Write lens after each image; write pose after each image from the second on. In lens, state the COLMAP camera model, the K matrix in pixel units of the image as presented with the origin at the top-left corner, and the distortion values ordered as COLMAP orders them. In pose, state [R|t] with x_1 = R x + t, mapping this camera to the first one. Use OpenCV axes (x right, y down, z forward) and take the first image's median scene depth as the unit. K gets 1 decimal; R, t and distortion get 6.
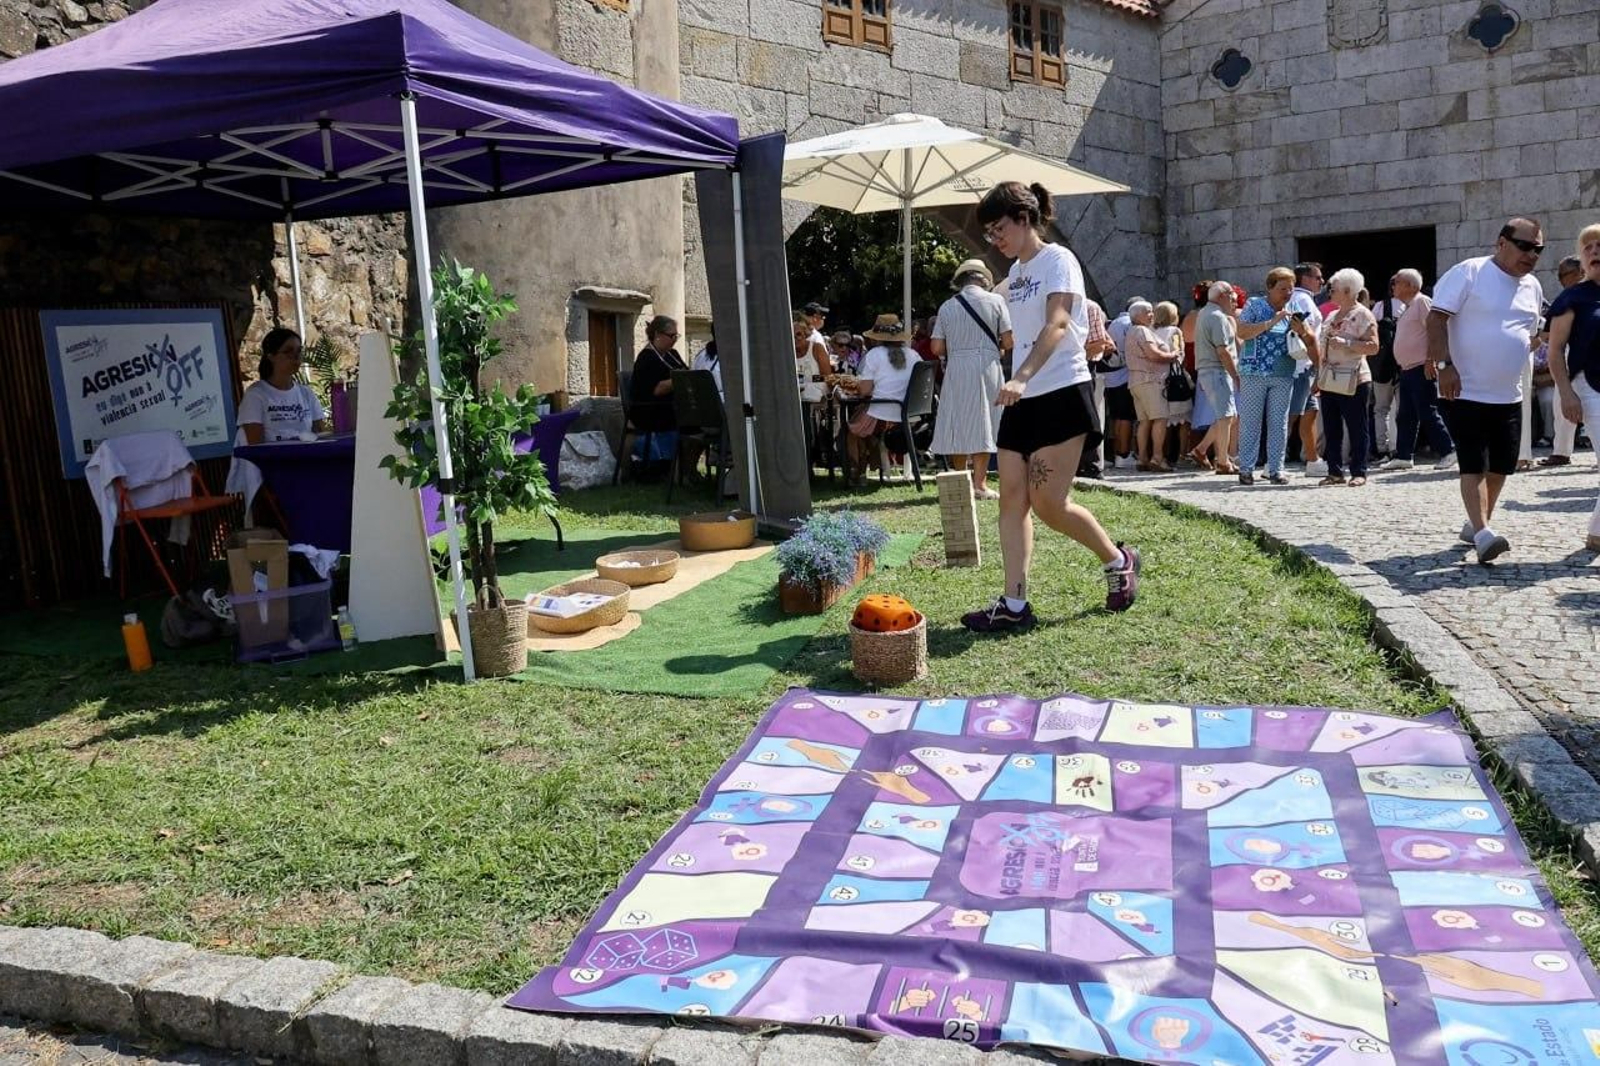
lens RADIAL K [[2132.2, 0, 800.0], [0, 2132.2, 533.0], [0, 0, 1]] dist [0.011422, -0.371890]
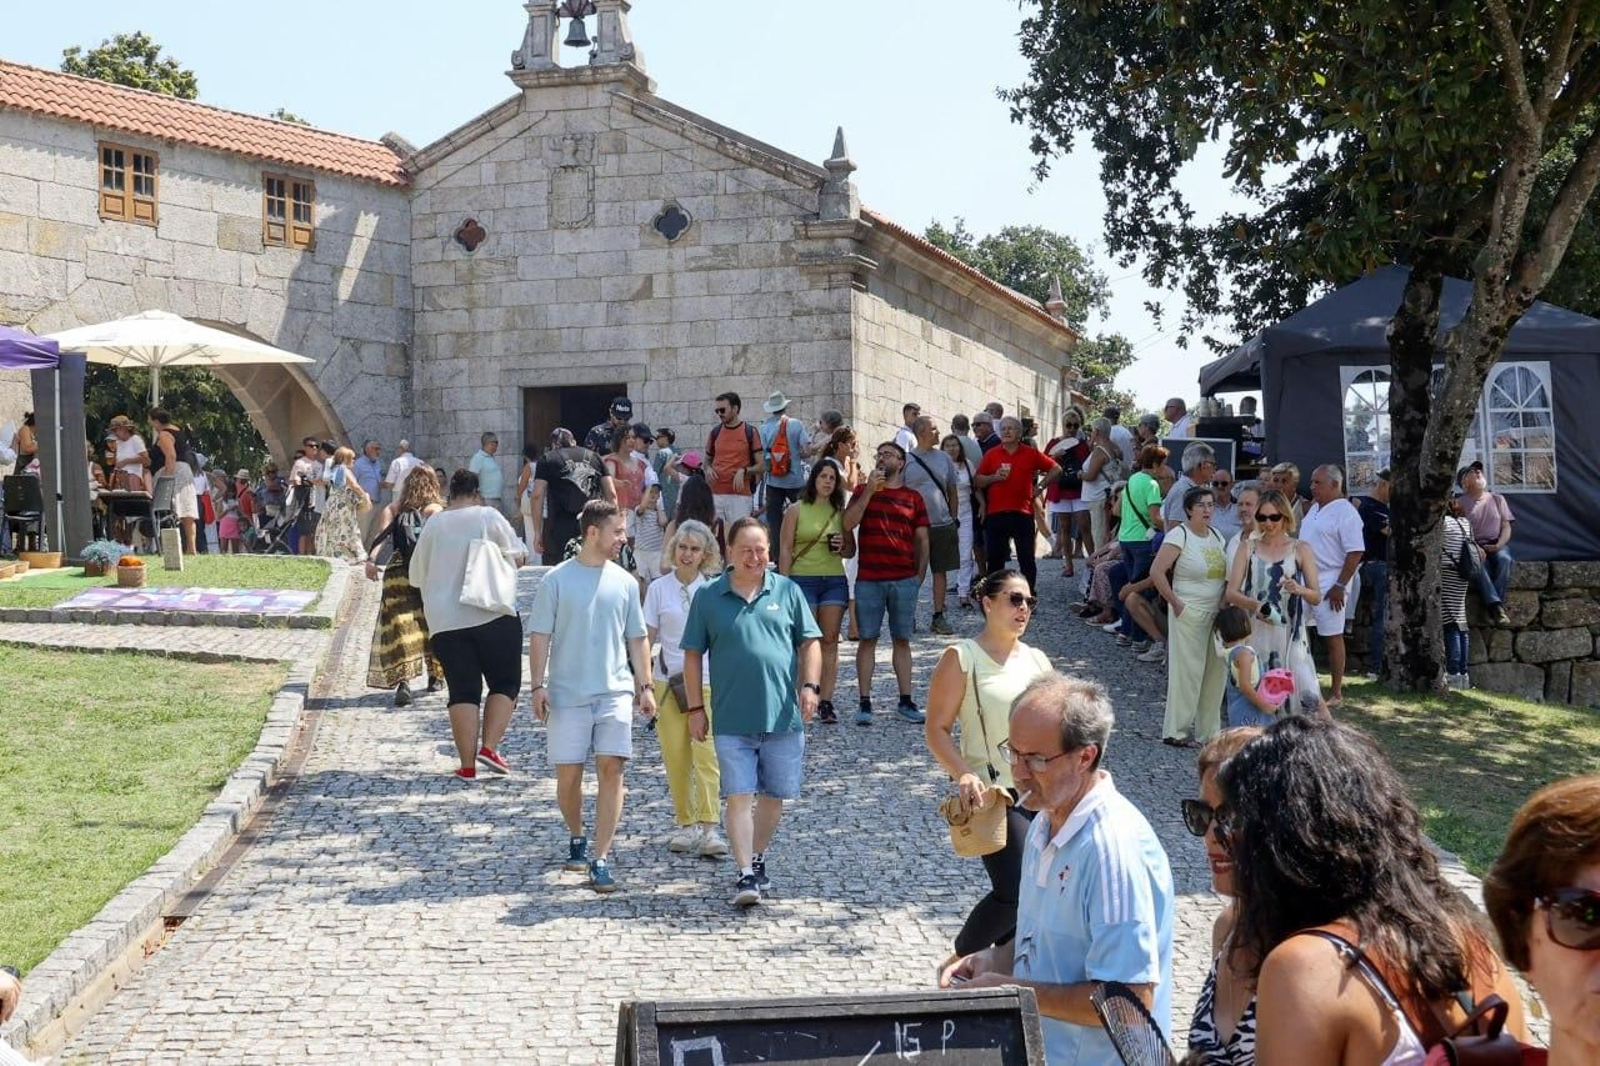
lens RADIAL K [[2132.2, 0, 800.0], [0, 2132.2, 533.0], [0, 0, 1]] dist [0.011422, -0.371890]
pose [[0.943789, 0.022639, 0.329771, -0.004396], [-0.002111, 0.998044, -0.062473, 0.015354], [-0.330540, 0.058265, 0.941992, -0.165400]]
